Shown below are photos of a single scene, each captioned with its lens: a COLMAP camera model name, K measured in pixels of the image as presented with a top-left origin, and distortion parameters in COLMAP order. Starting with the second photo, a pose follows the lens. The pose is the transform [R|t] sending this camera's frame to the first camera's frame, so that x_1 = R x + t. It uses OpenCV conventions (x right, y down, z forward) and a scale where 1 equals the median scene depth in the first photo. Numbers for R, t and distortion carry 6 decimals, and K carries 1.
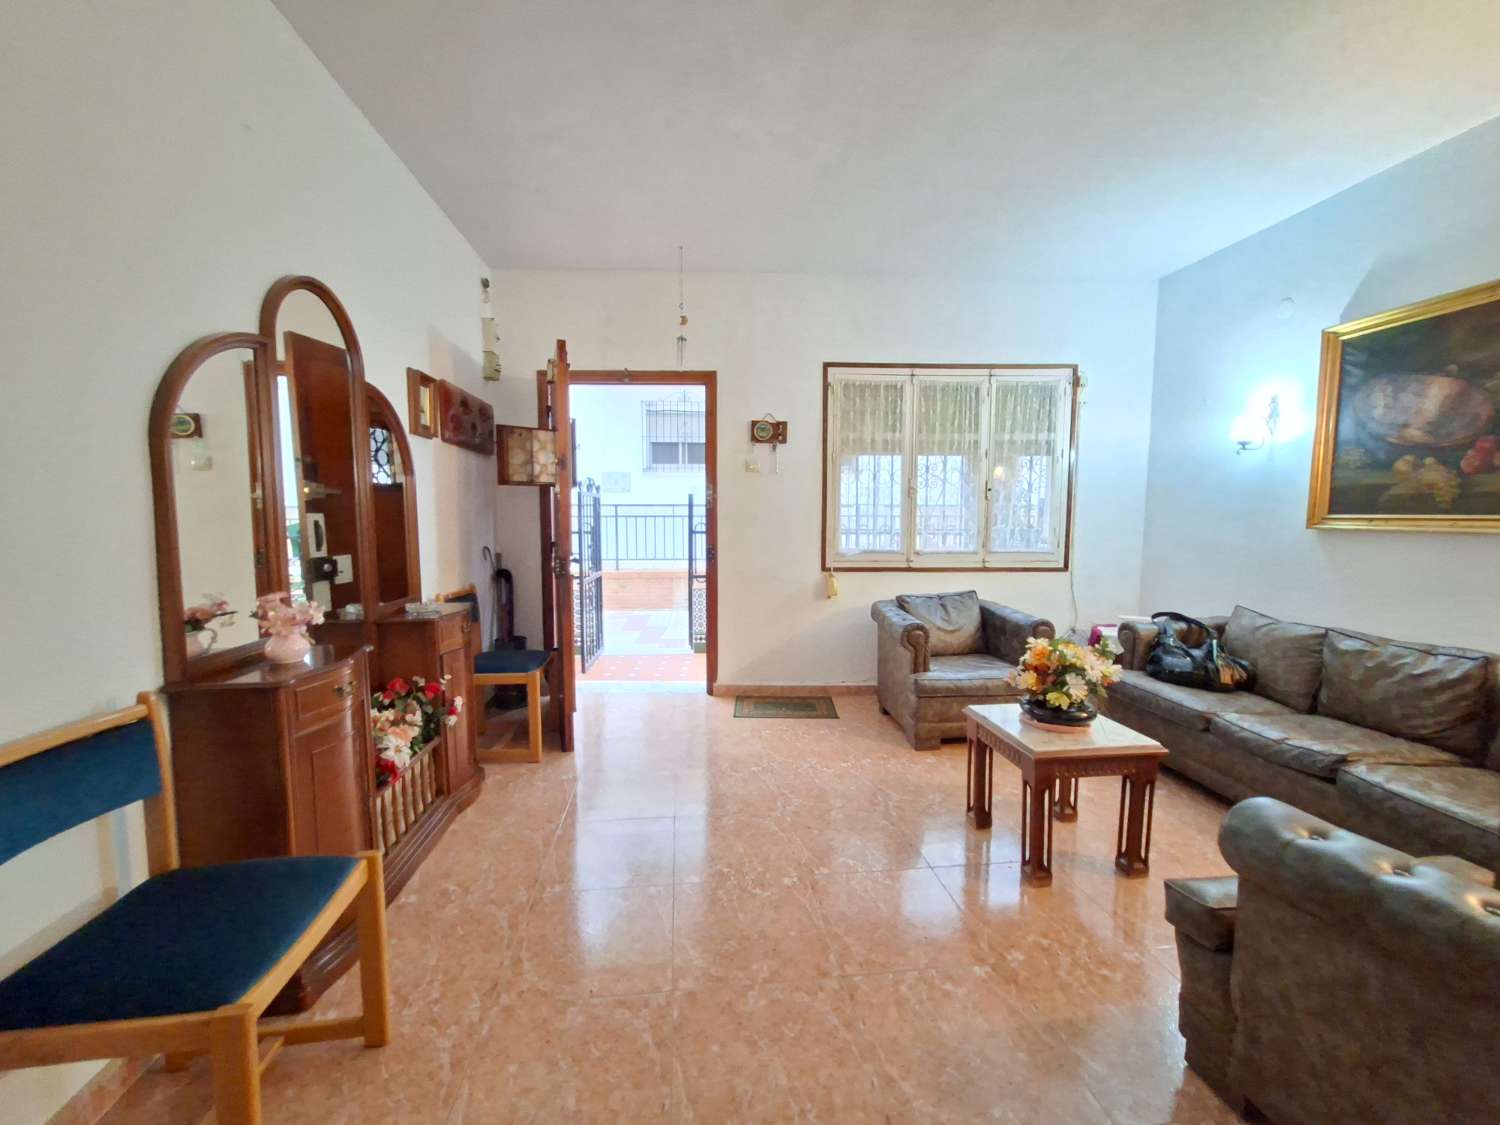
lens RADIAL K [[590.4, 0, 751.6], [0, 590.4, 564.9], [0, 0, 1]] dist [-0.002880, -0.000767]
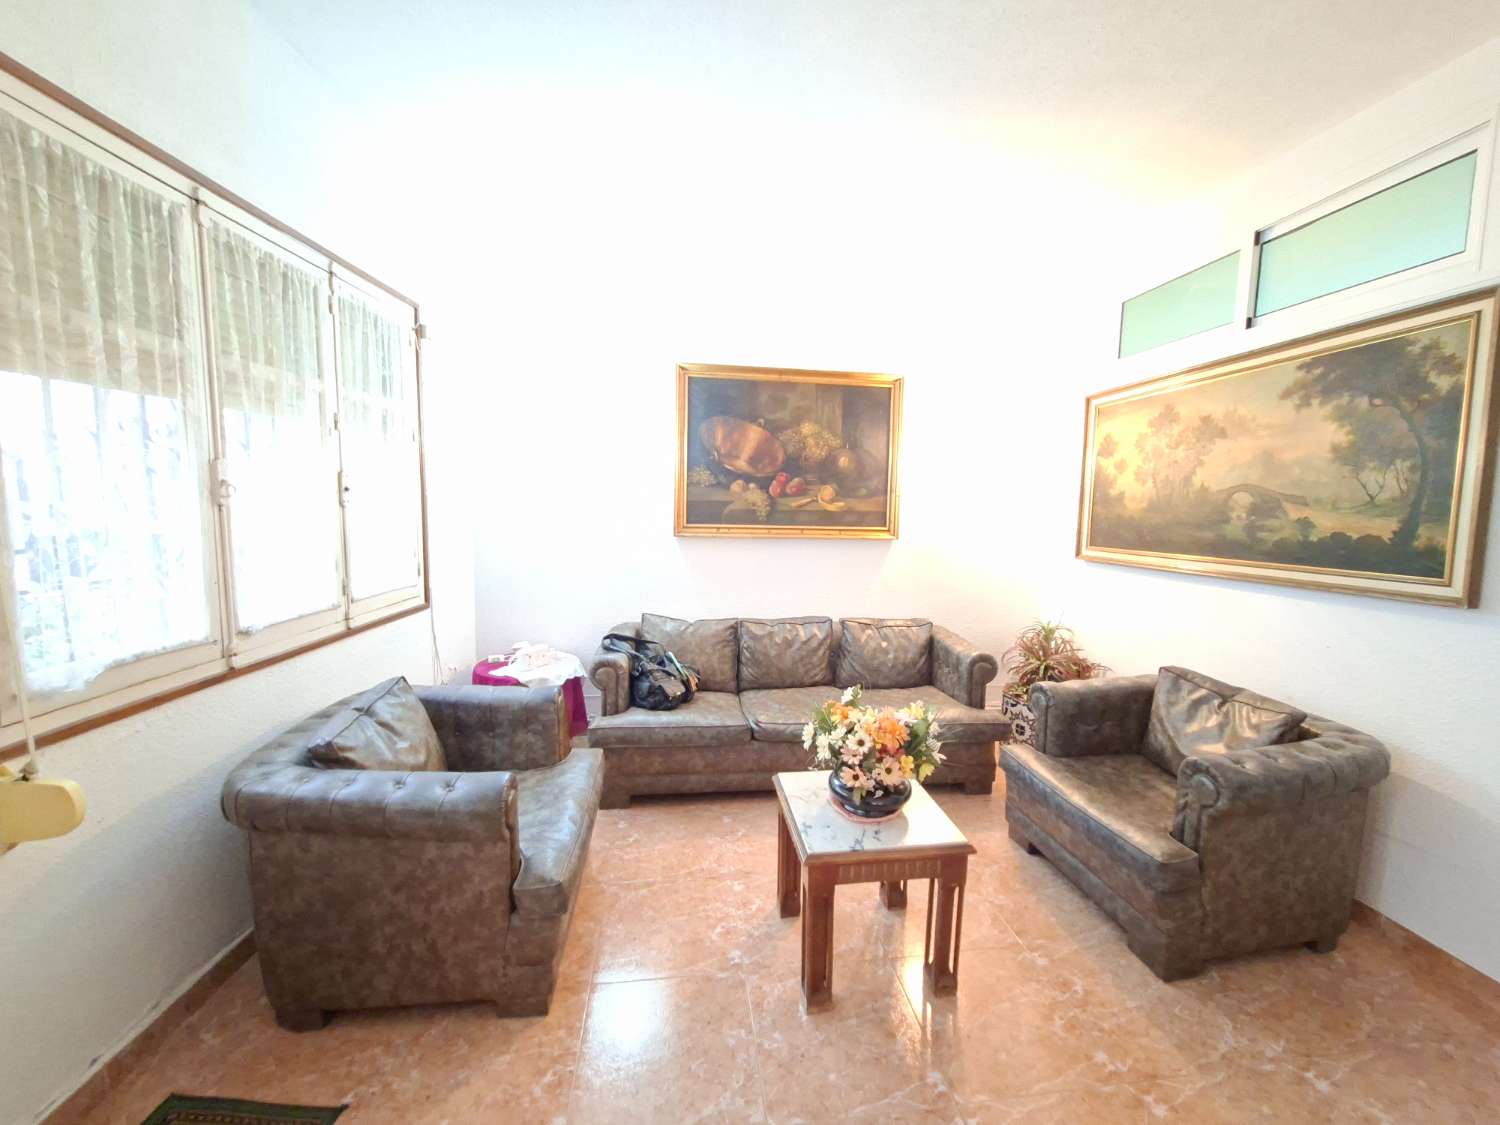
lens RADIAL K [[590.4, 0, 761.4], [0, 590.4, 565.0], [0, 0, 1]] dist [-0.002880, -0.000767]
pose [[-0.012670, -0.117559, 0.992985, -0.237024], [0.064871, 0.990876, 0.118137, -0.152573], [-0.997813, 0.065913, -0.004929, 0.978357]]
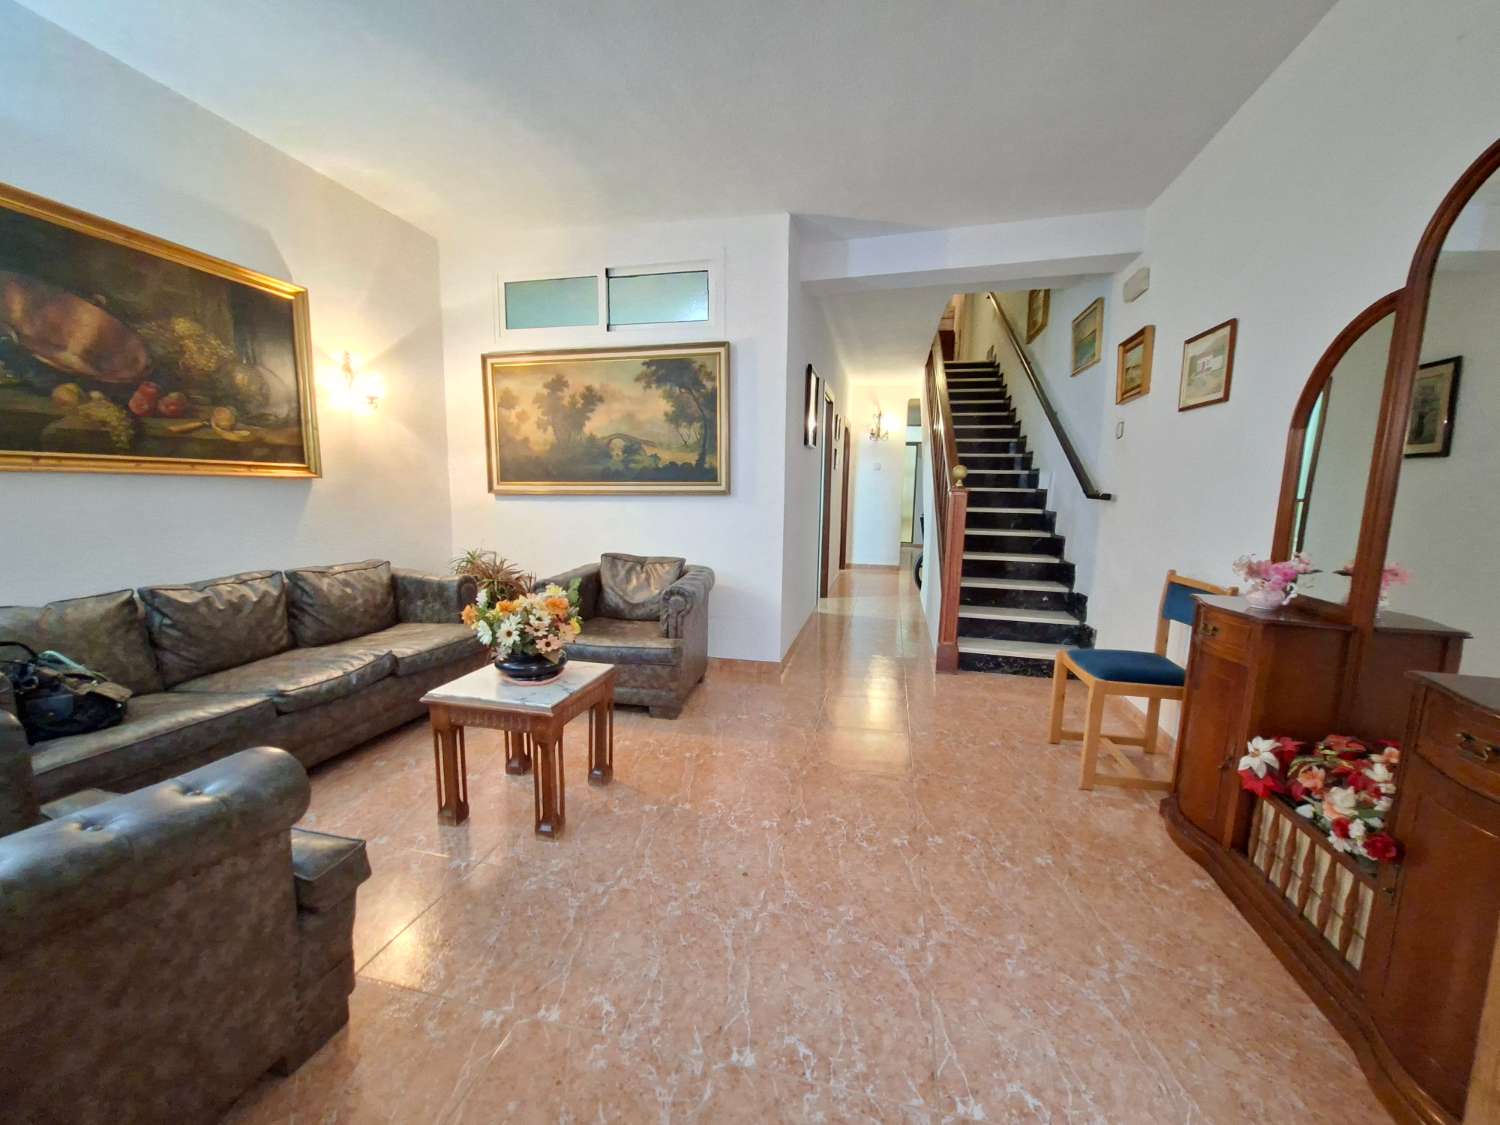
lens RADIAL K [[590.4, 0, 756.9], [0, 590.4, 565.0], [0, 0, 1]] dist [-0.002880, -0.000767]
pose [[-0.941747, -0.068002, 0.329376, -0.134563], [0.002879, 0.977680, 0.210081, -0.105610], [-0.336310, 0.198792, -0.920531, 1.520581]]
